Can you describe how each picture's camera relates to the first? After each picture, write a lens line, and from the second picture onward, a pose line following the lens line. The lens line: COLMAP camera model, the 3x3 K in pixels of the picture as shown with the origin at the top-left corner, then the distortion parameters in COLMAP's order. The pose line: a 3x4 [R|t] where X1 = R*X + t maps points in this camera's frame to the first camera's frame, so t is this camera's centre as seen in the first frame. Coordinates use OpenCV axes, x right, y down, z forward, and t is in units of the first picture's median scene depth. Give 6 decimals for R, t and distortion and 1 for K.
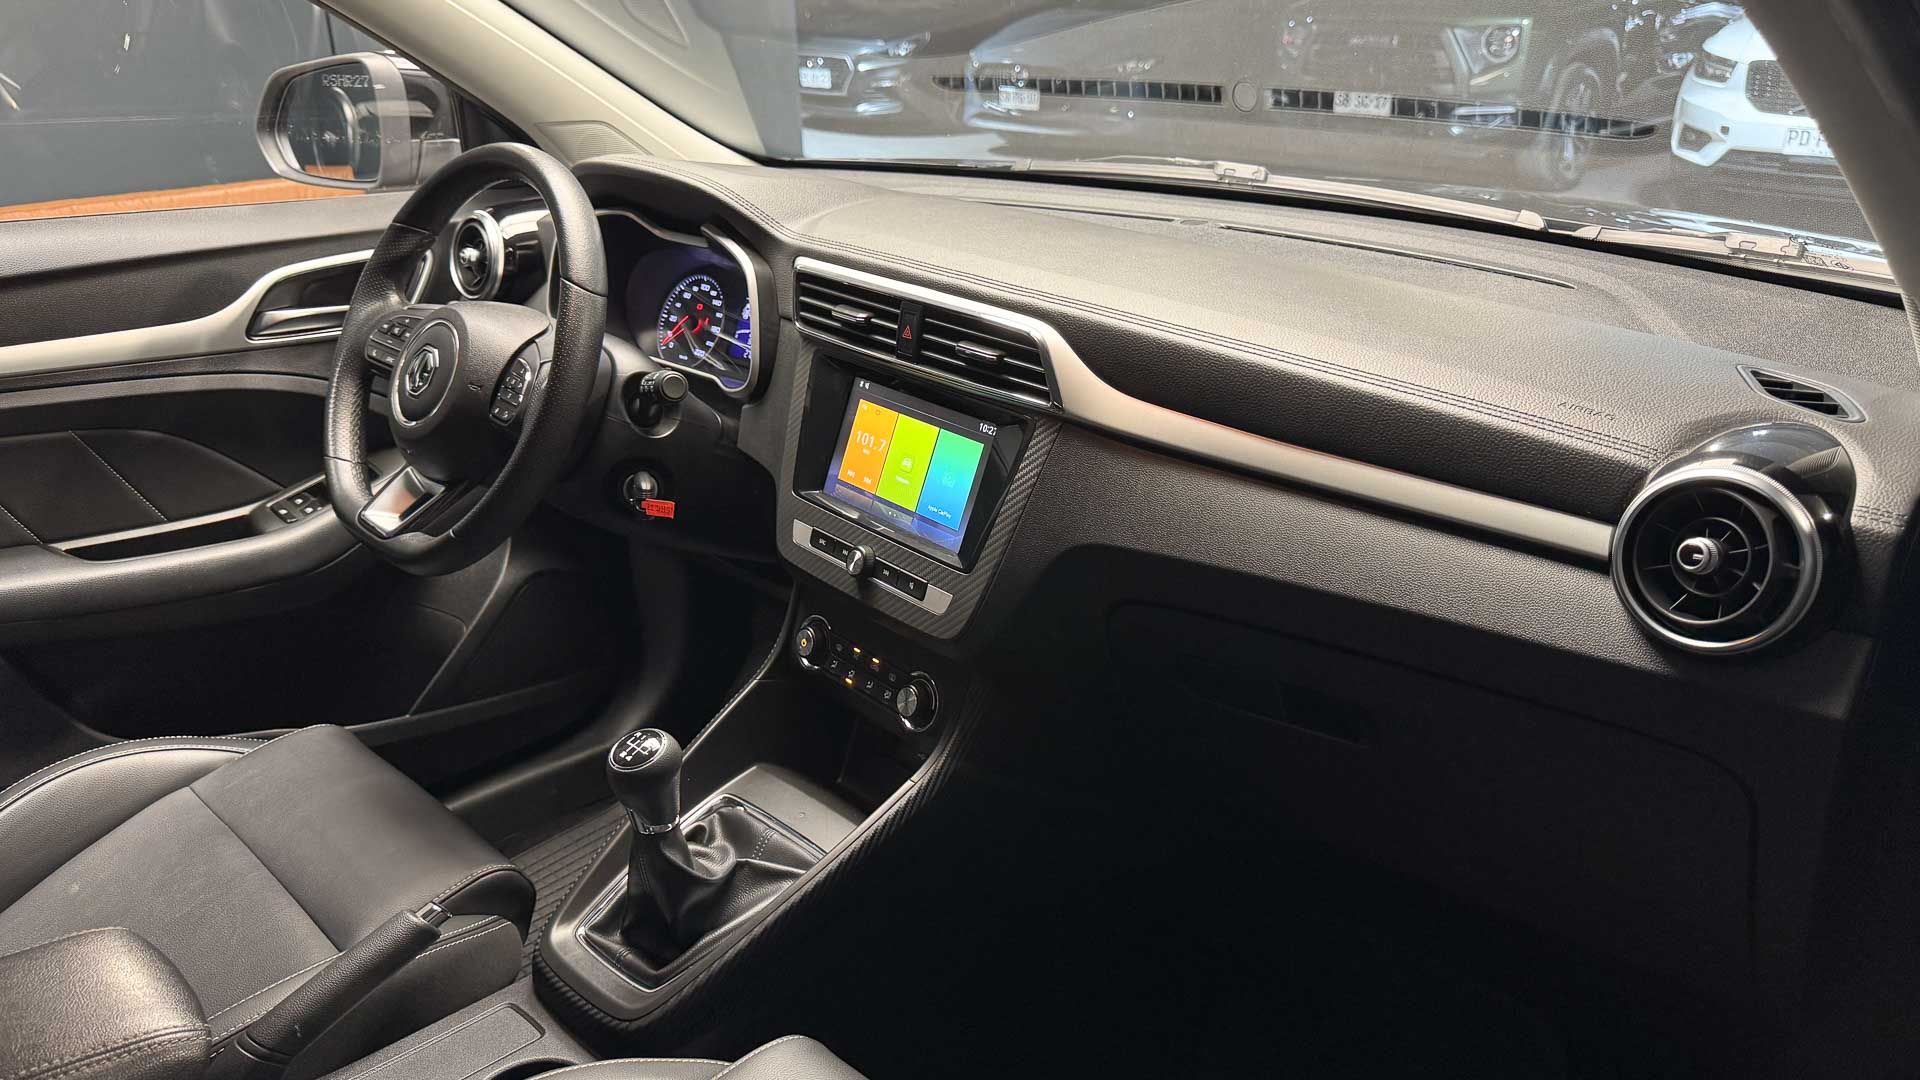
lens RADIAL K [[1414.5, 0, 961.5], [0, 1414.5, 566.7], [0, 0, 1]] dist [-0.001041, -0.001028]
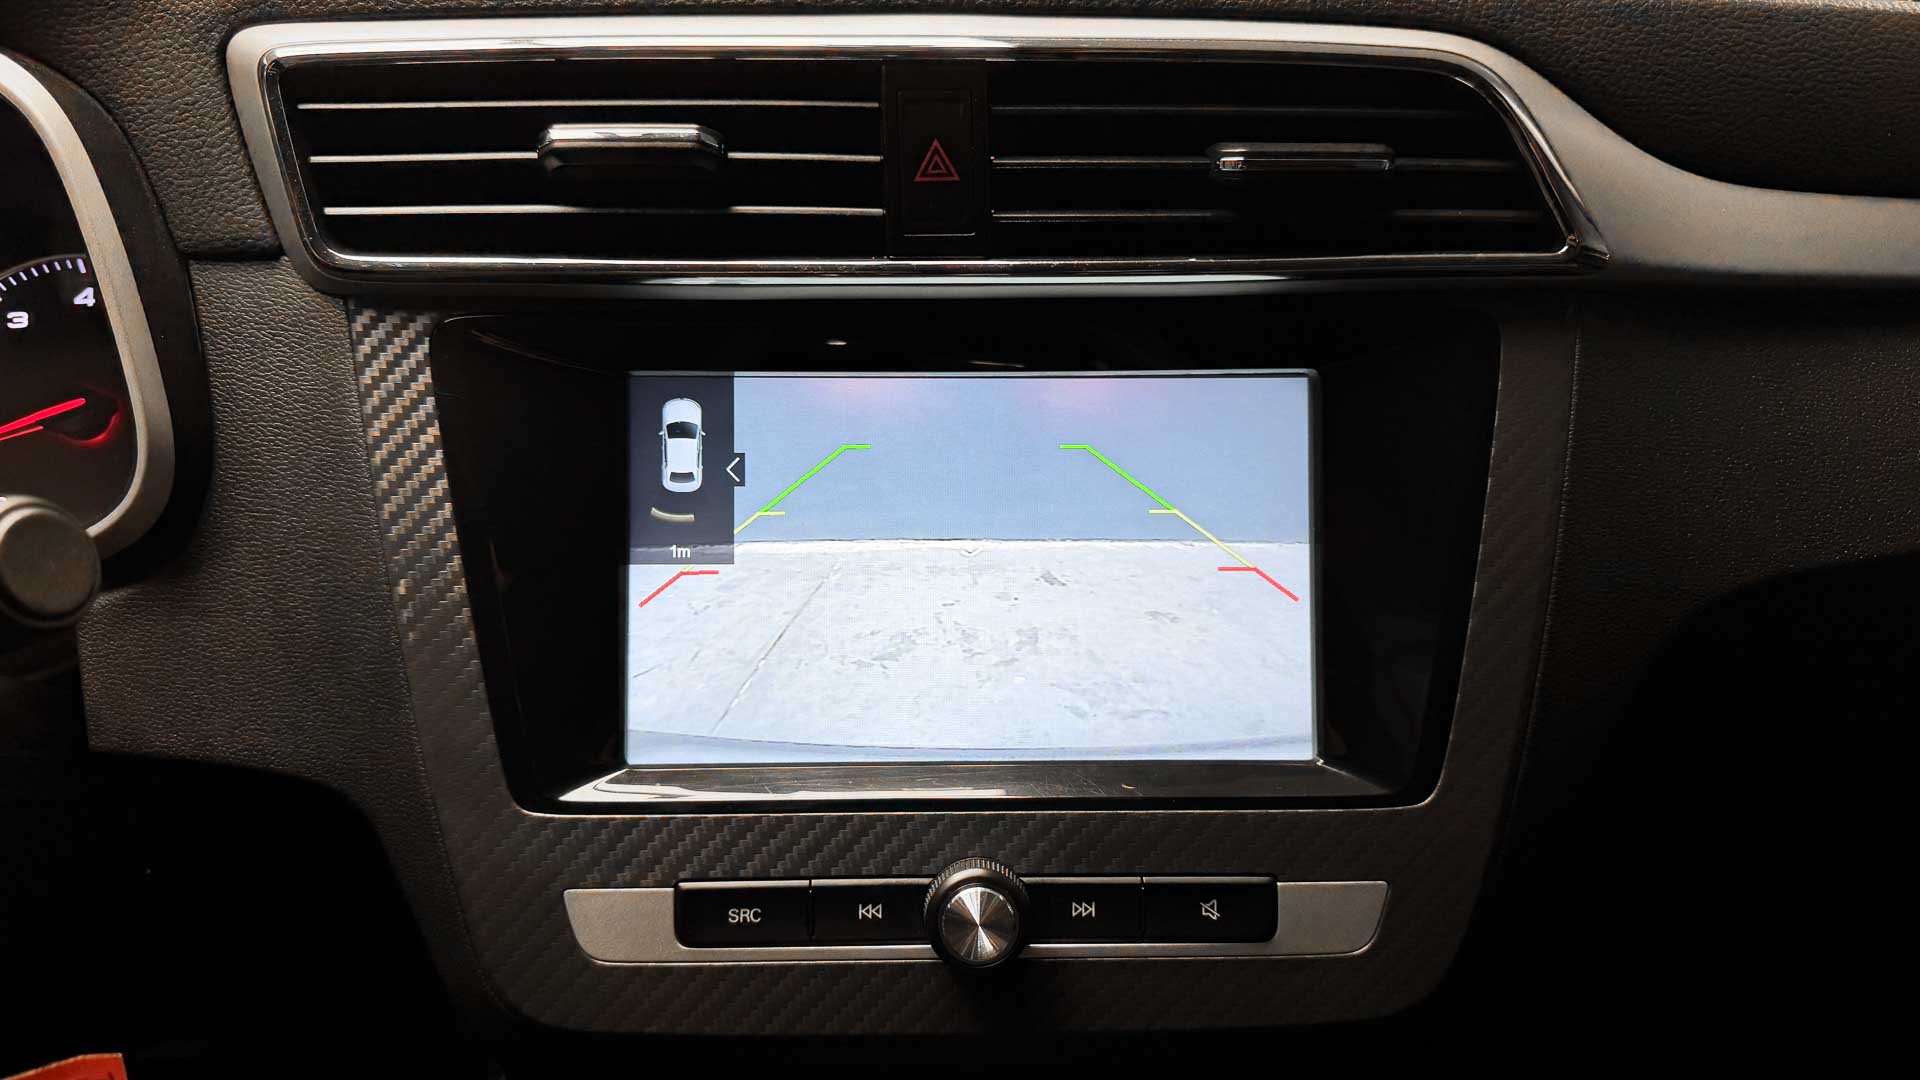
lens RADIAL K [[1418.7, 0, 991.9], [0, 1418.7, 603.4], [0, 0, 1]] dist [0.086016, -0.197324]
pose [[0.643328, -0.261478, 0.719554, -0.260984], [0.307055, 0.949087, 0.070360, -0.084506], [-0.701317, 0.175678, 0.690863, 0.730278]]
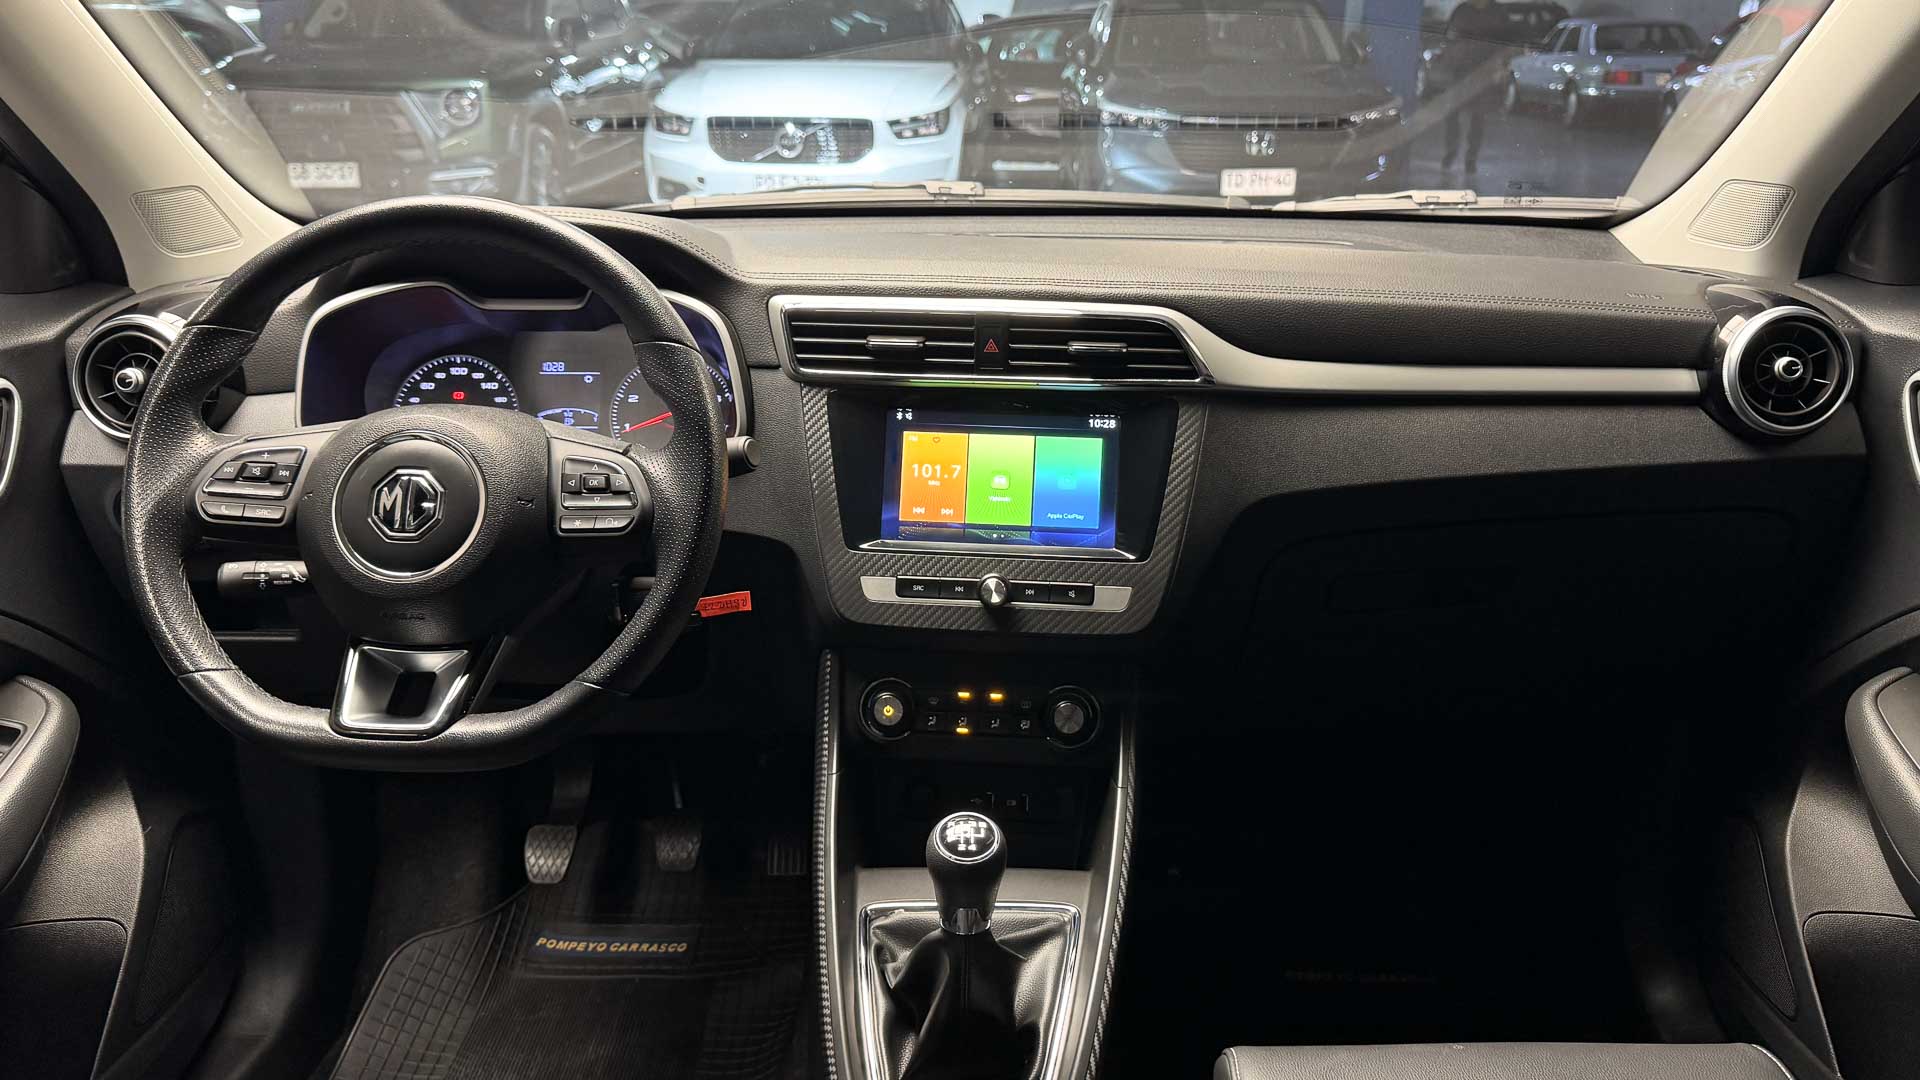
lens RADIAL K [[1499.0, 0, 972.7], [0, 1499.0, 500.7], [0, 0, 1]] dist [0.171174, -0.368772]
pose [[0.721611, -0.197440, 0.663547, -0.696410], [0.268120, 0.963373, -0.004928, -0.056998], [-0.638271, 0.181466, 0.748118, 0.235286]]
